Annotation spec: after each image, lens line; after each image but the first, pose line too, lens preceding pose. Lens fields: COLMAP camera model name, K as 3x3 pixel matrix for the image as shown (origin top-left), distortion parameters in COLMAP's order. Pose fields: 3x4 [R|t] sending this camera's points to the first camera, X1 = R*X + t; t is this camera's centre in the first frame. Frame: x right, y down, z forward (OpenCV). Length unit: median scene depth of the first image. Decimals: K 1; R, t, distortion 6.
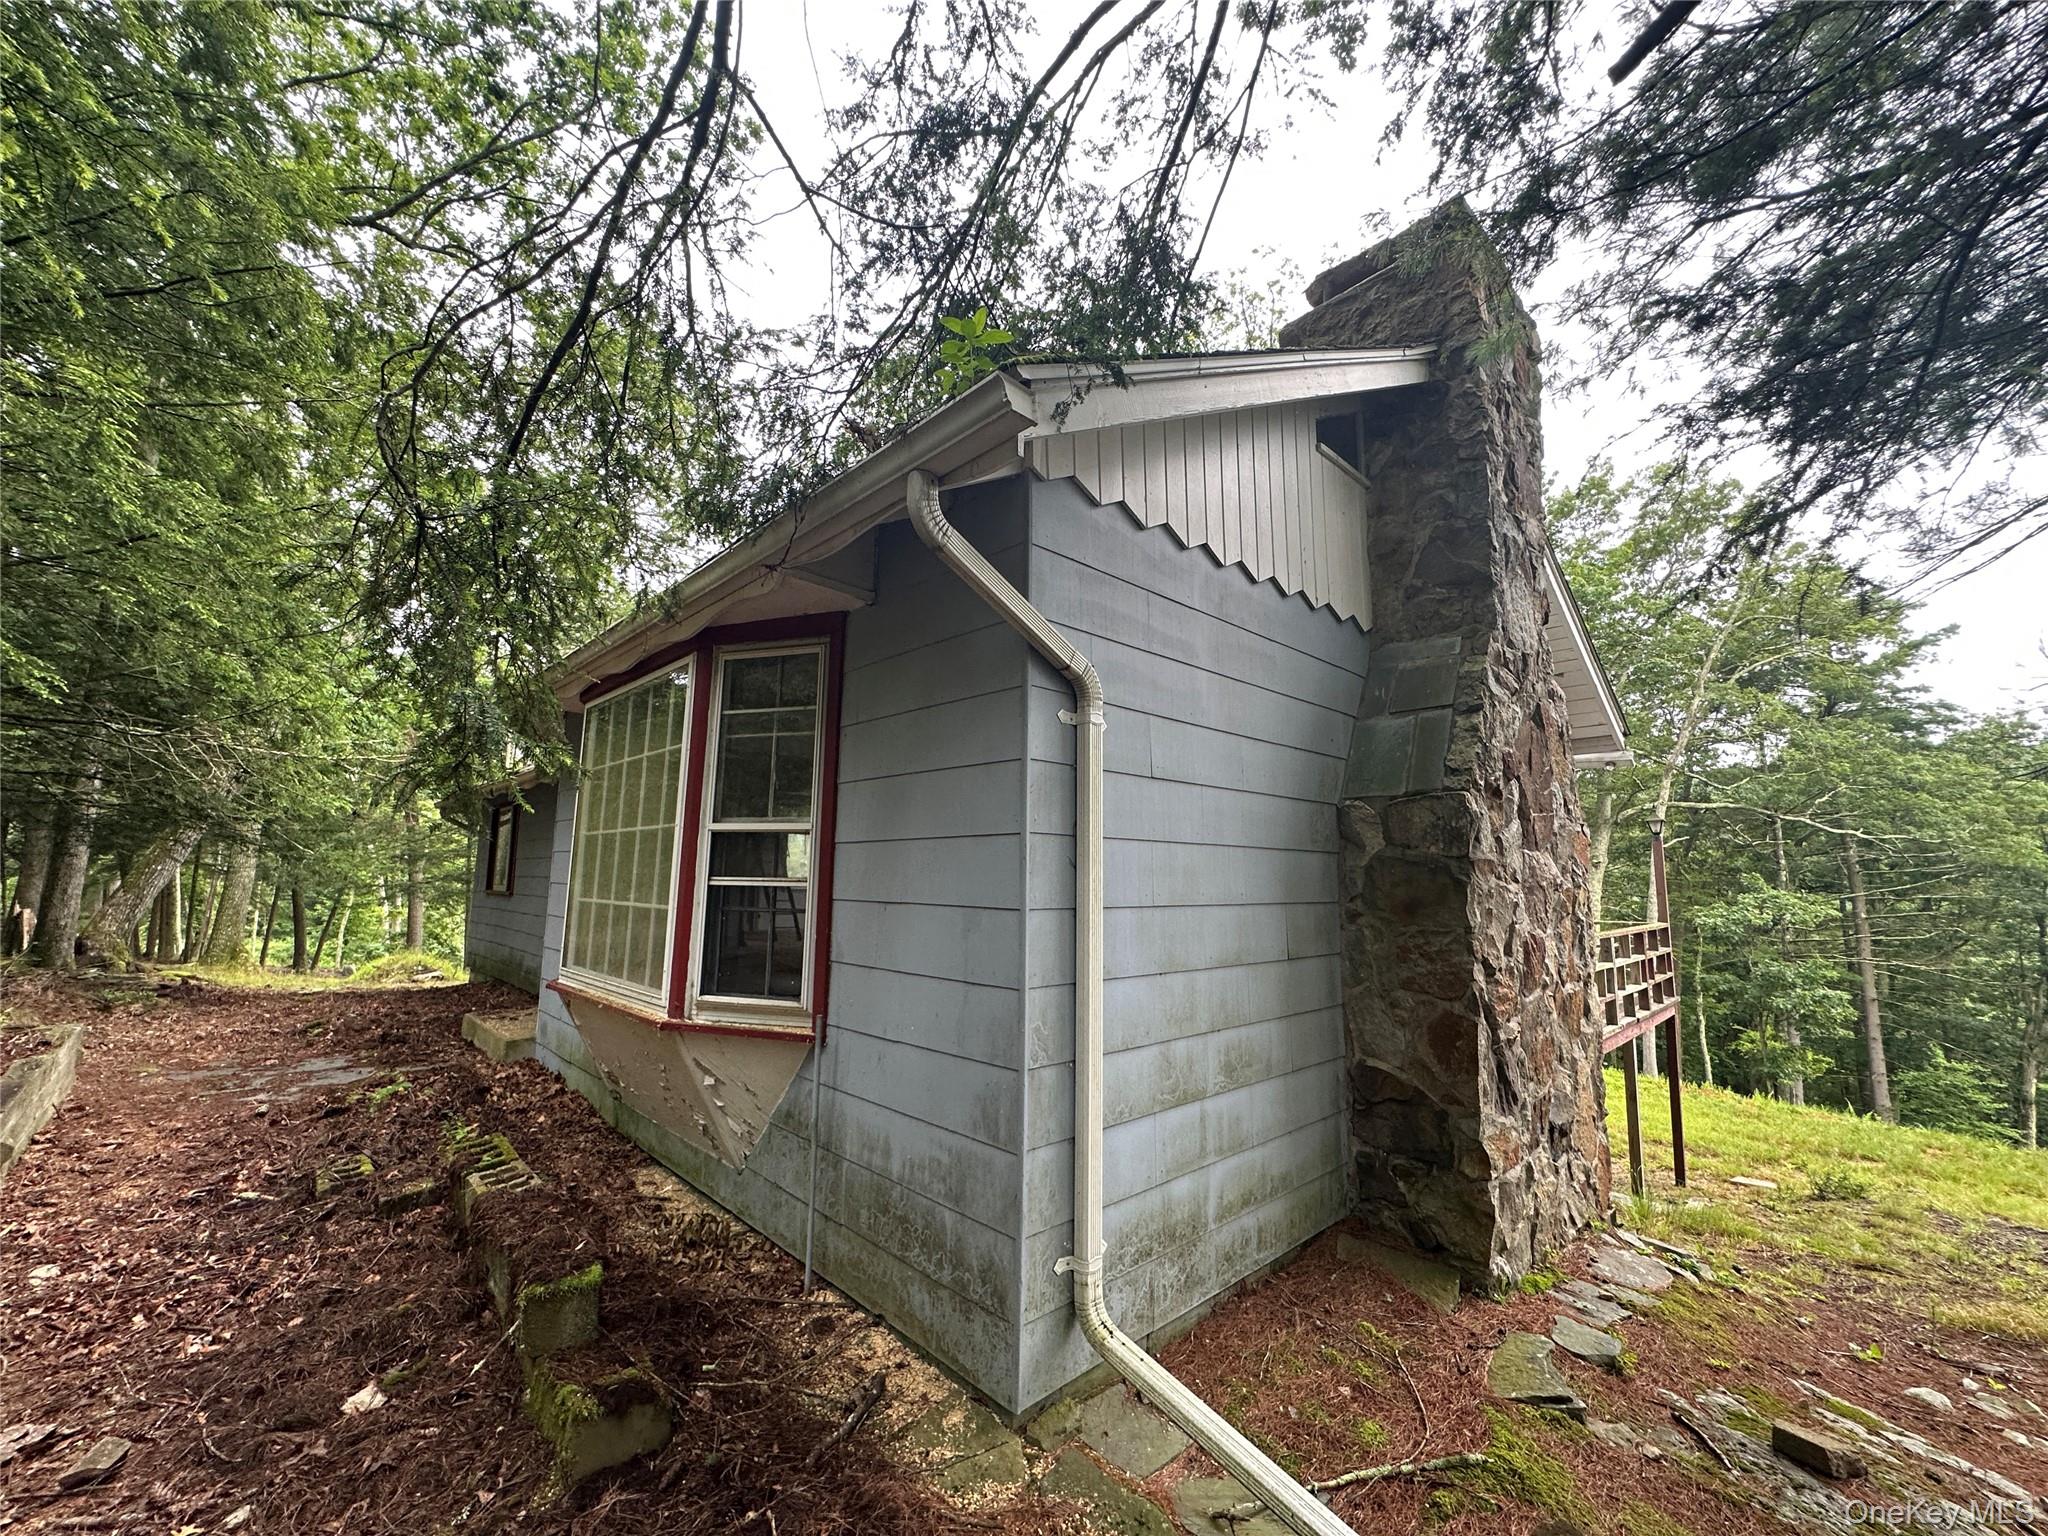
lens RADIAL K [[812.3, 0, 1024.6], [0, 812.3, 765.7], [0, 0, 1]] dist [-0.001843, -0.000504]
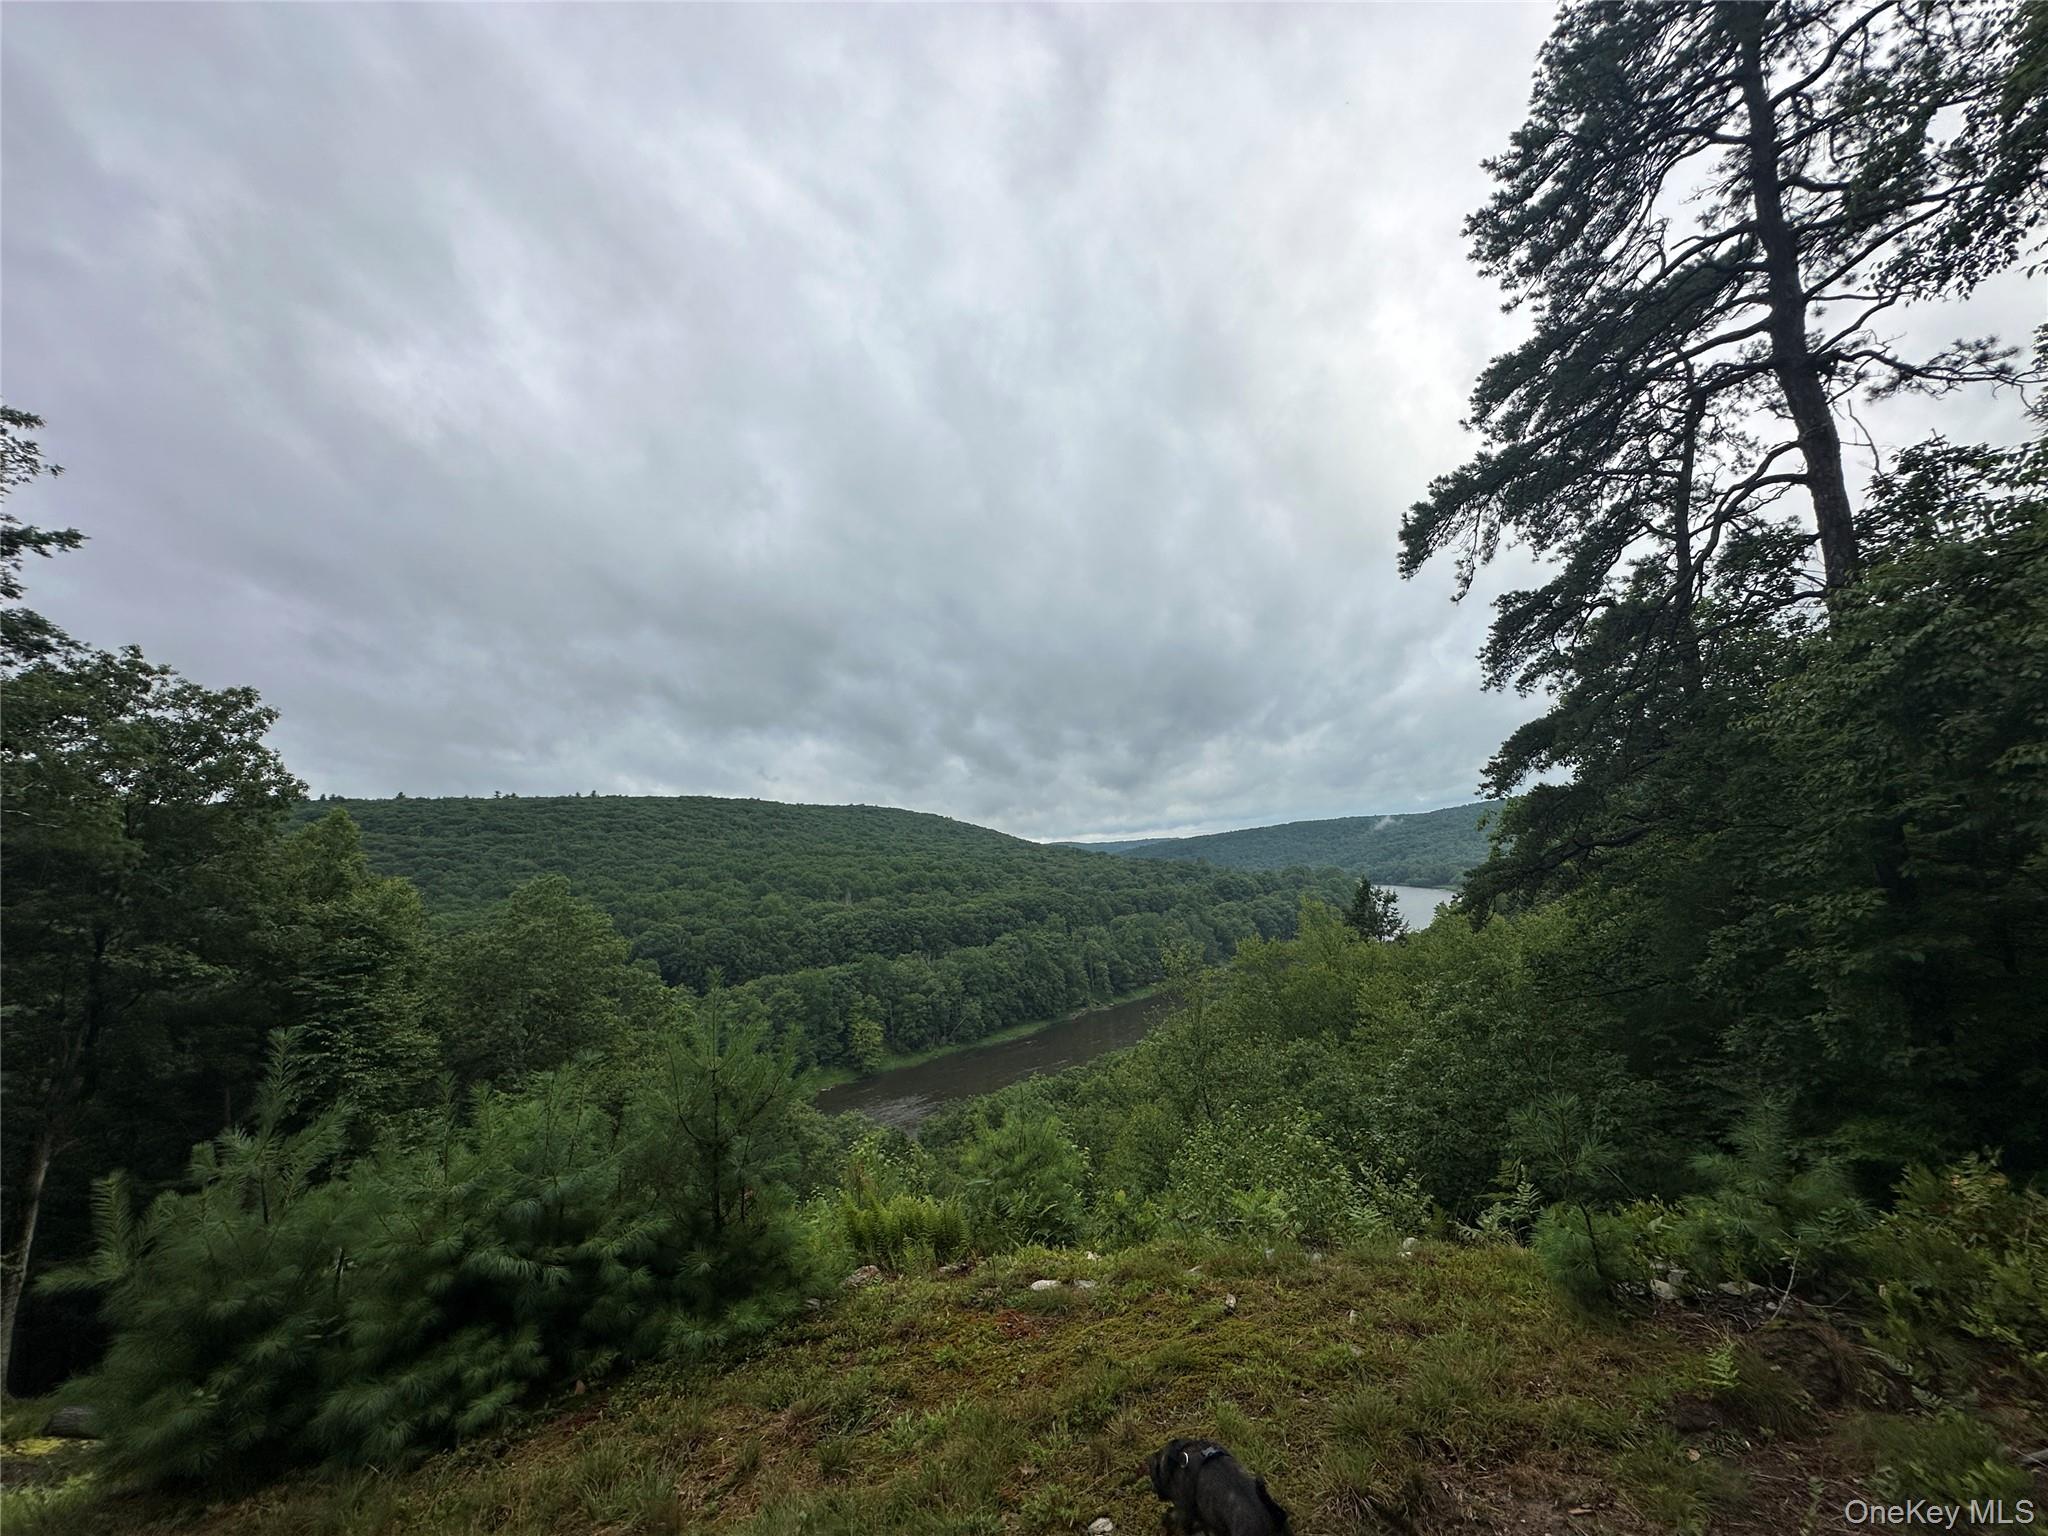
lens RADIAL K [[812.3, 0, 1024.6], [0, 812.3, 765.7], [0, 0, 1]] dist [-0.001843, -0.000504]
pose [[-0.167685, 0.129266, 0.977329, 0.359852], [-0.056354, 0.988488, -0.140410, 0.093442], [-0.984229, -0.078621, -0.158470, 0.289554]]
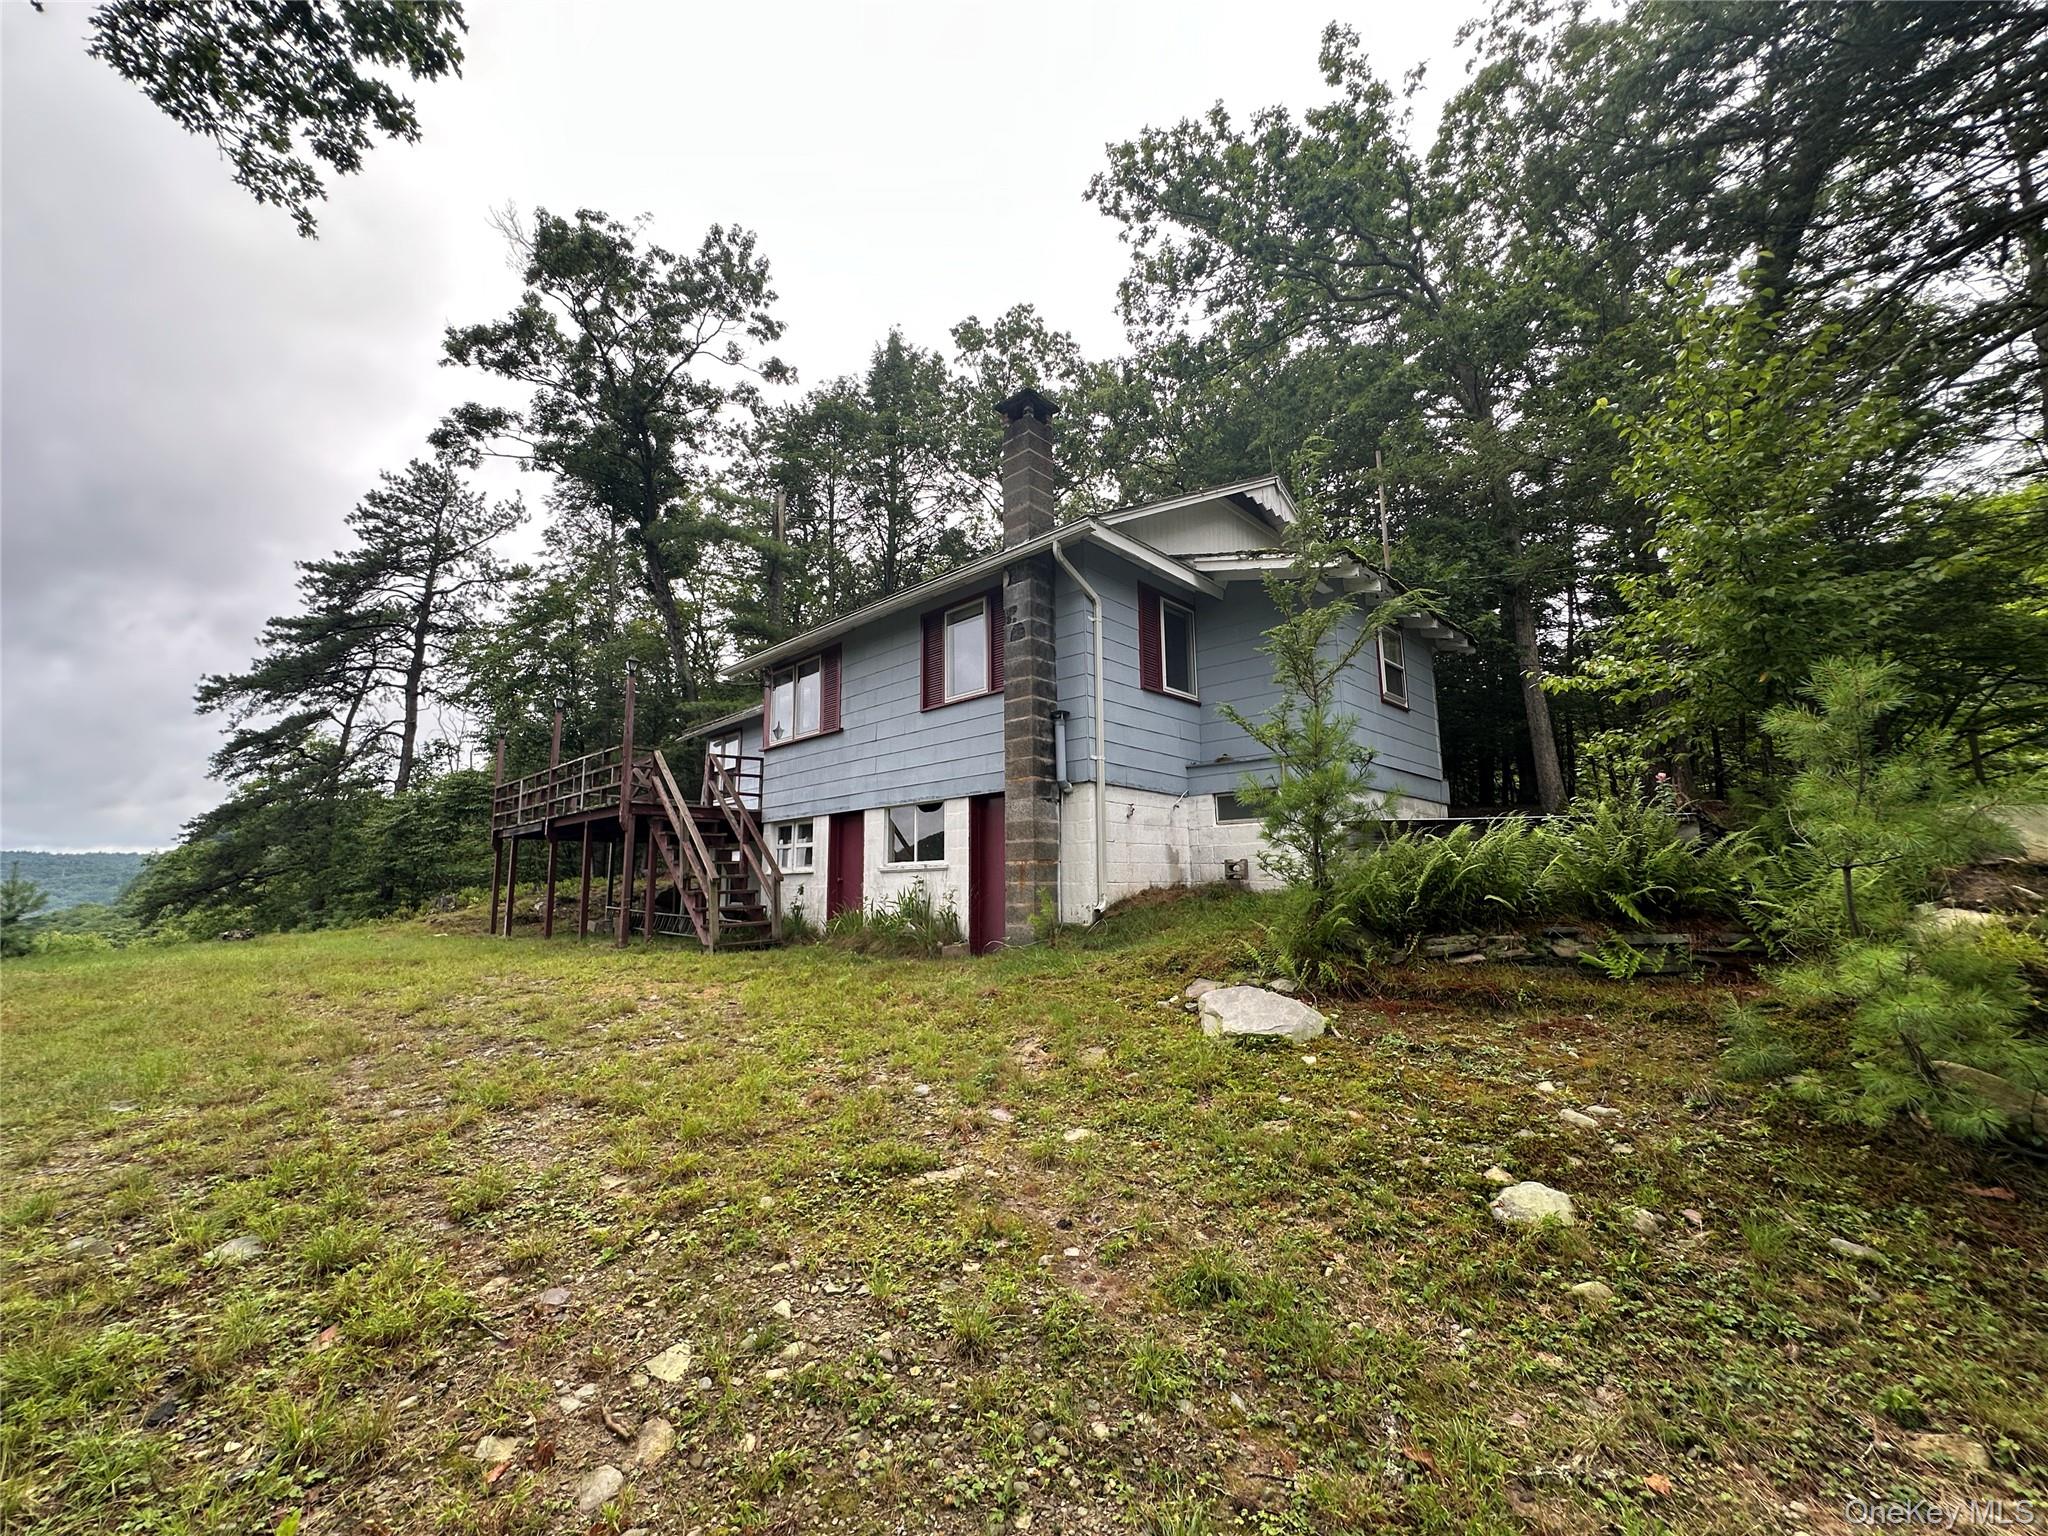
lens RADIAL K [[812.3, 0, 1024.6], [0, 812.3, 765.7], [0, 0, 1]] dist [-0.001843, -0.000504]
pose [[-0.998823, -0.010720, -0.047304, -0.075905], [0.003218, 0.958473, -0.285164, 0.207334], [0.048396, -0.284981, -0.957311, 0.874984]]
